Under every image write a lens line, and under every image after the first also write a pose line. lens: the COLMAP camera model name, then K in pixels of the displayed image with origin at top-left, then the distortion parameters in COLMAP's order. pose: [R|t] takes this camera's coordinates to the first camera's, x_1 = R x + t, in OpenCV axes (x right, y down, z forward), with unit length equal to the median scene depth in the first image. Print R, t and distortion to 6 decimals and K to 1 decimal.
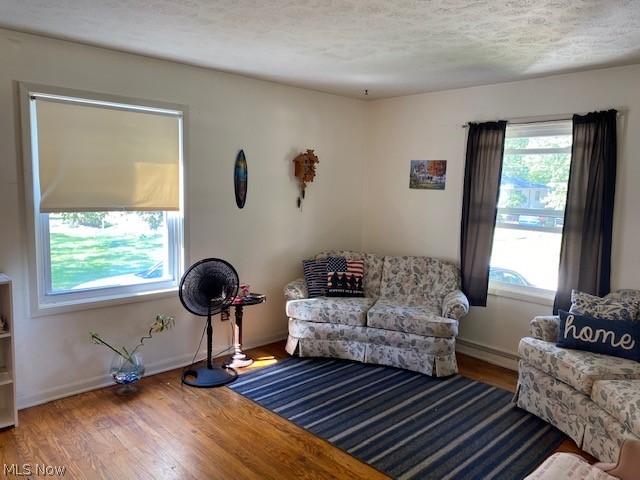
lens RADIAL K [[489.5, 0, 324.1], [0, 489.5, 234.8], [0, 0, 1]] dist [0.038357, -0.033514]
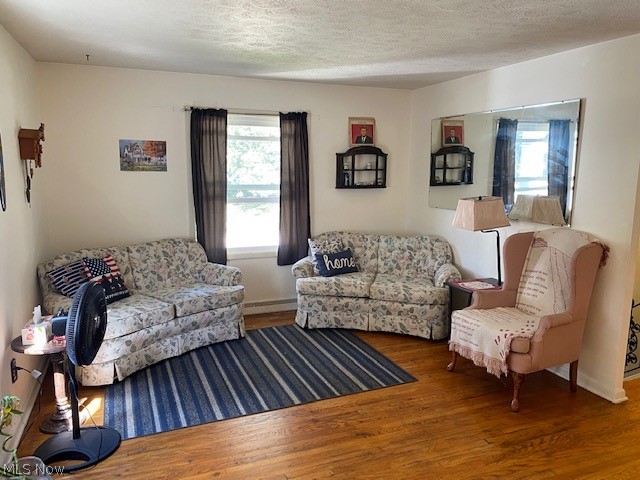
lens RADIAL K [[489.5, 0, 325.2], [0, 489.5, 244.7], [0, 0, 1]] dist [0.038357, -0.033514]
pose [[0.347245, -0.175047, 0.921292, -0.673421], [0.099632, 0.983750, 0.149362, -0.068779], [-0.932467, 0.039925, 0.359043, 0.380713]]
